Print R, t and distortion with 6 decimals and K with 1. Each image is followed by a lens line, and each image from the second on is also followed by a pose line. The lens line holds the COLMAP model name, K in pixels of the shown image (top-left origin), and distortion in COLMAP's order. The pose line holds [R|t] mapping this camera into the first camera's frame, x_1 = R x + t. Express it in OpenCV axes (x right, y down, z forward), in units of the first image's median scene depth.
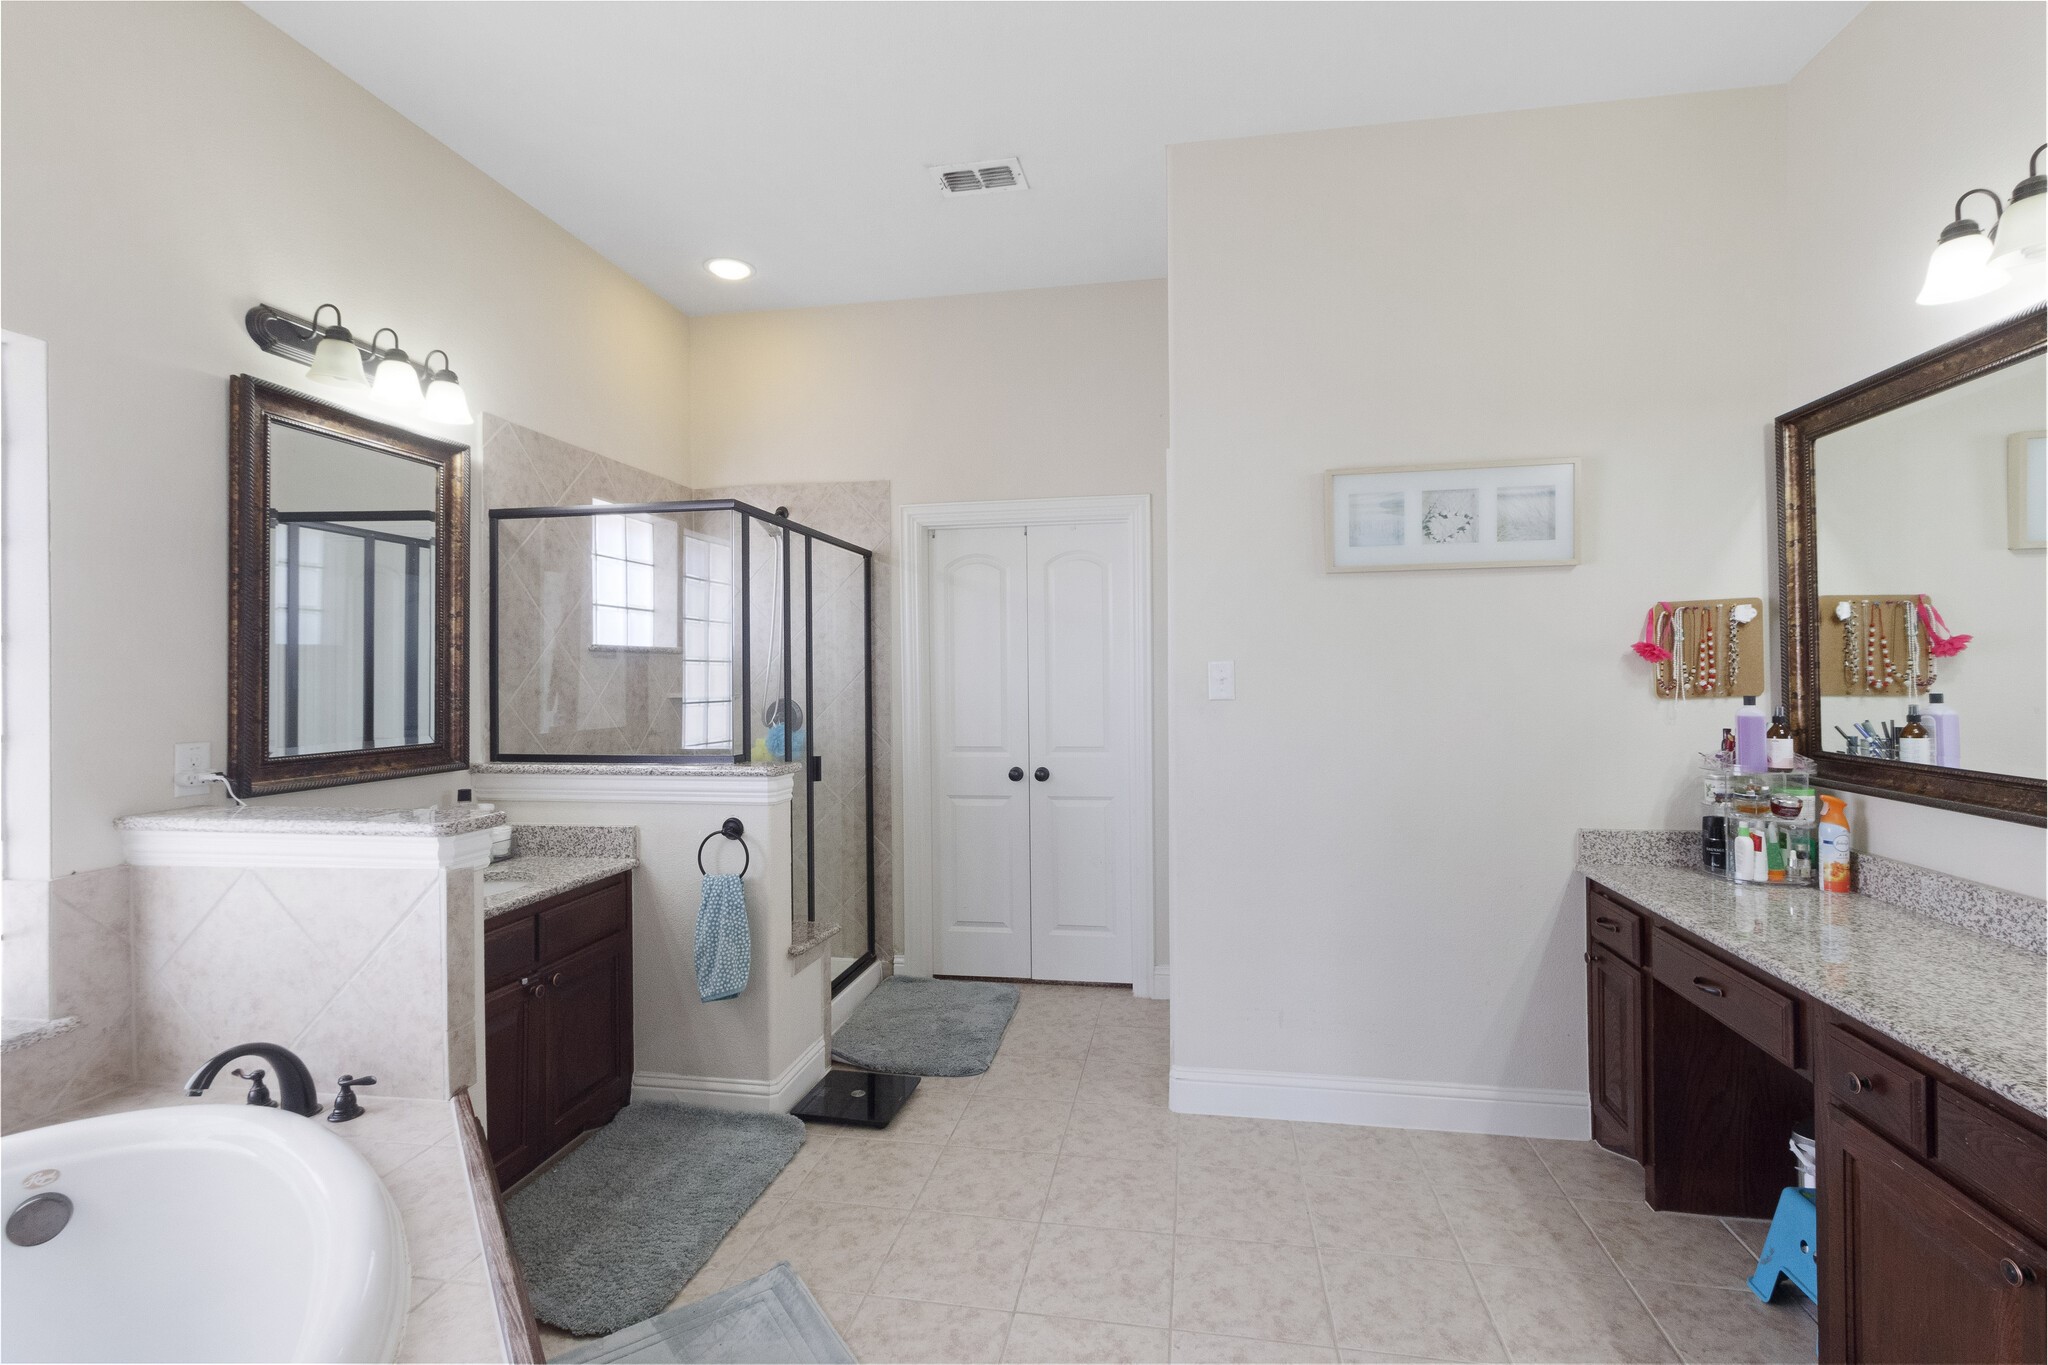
lens RADIAL K [[955.1, 0, 1032.2], [0, 955.1, 690.8], [0, 0, 1]] dist [0.005330, 0.000241]
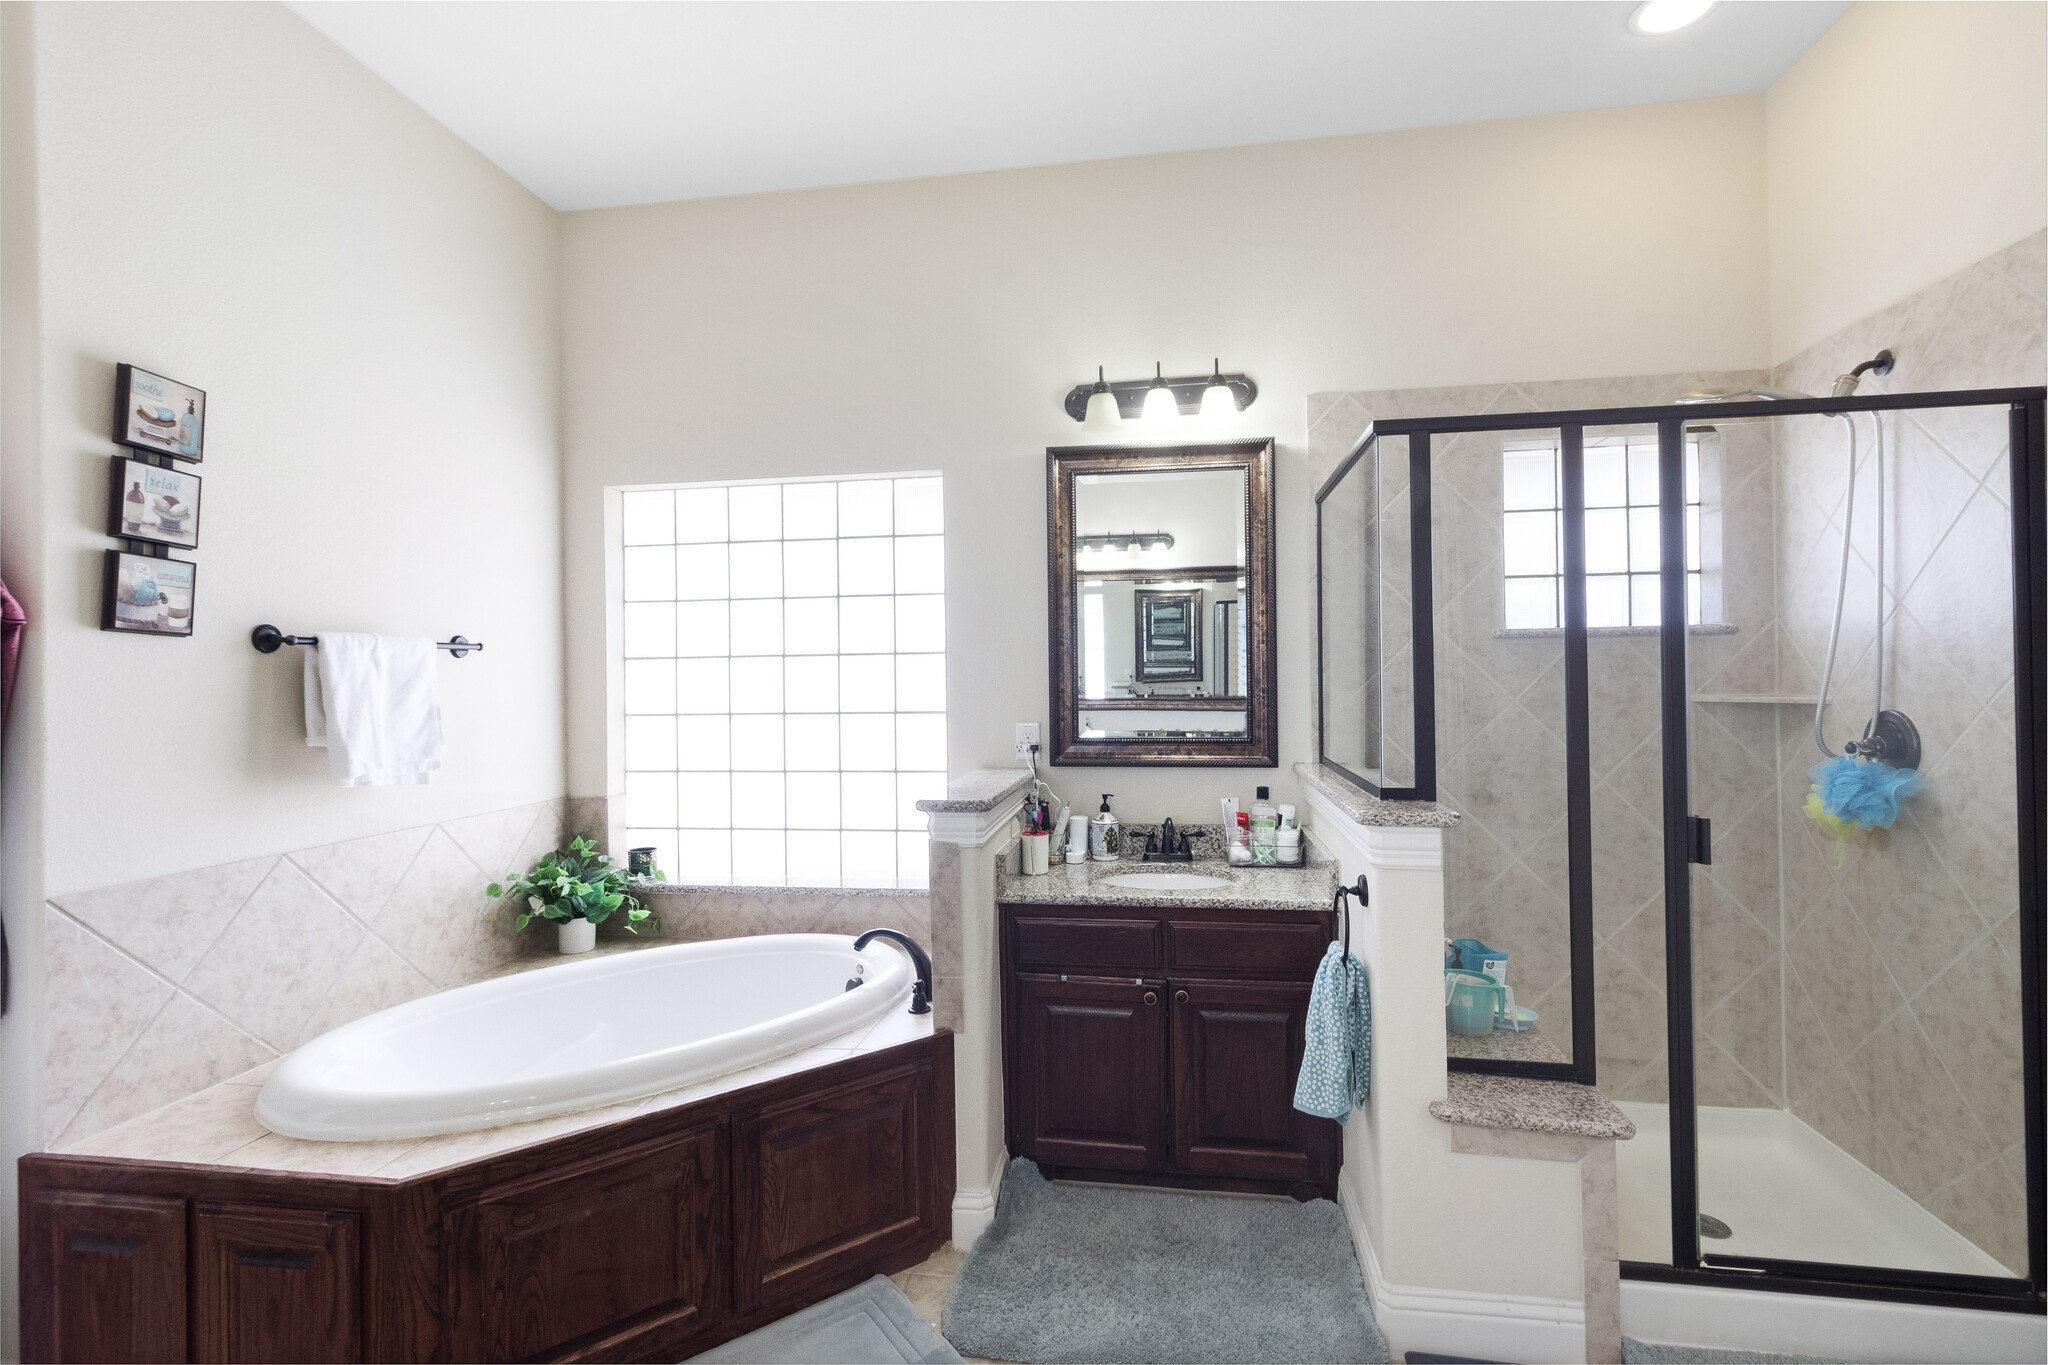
lens RADIAL K [[931.6, 0, 1030.6], [0, 931.6, 670.5], [0, 0, 1]] dist [0.002487, 0.000415]
pose [[0.005704, 0.010468, -0.999929, 0.363072], [-0.002954, 0.999941, 0.010451, -0.025207], [0.999979, 0.002894, 0.005735, 0.724860]]
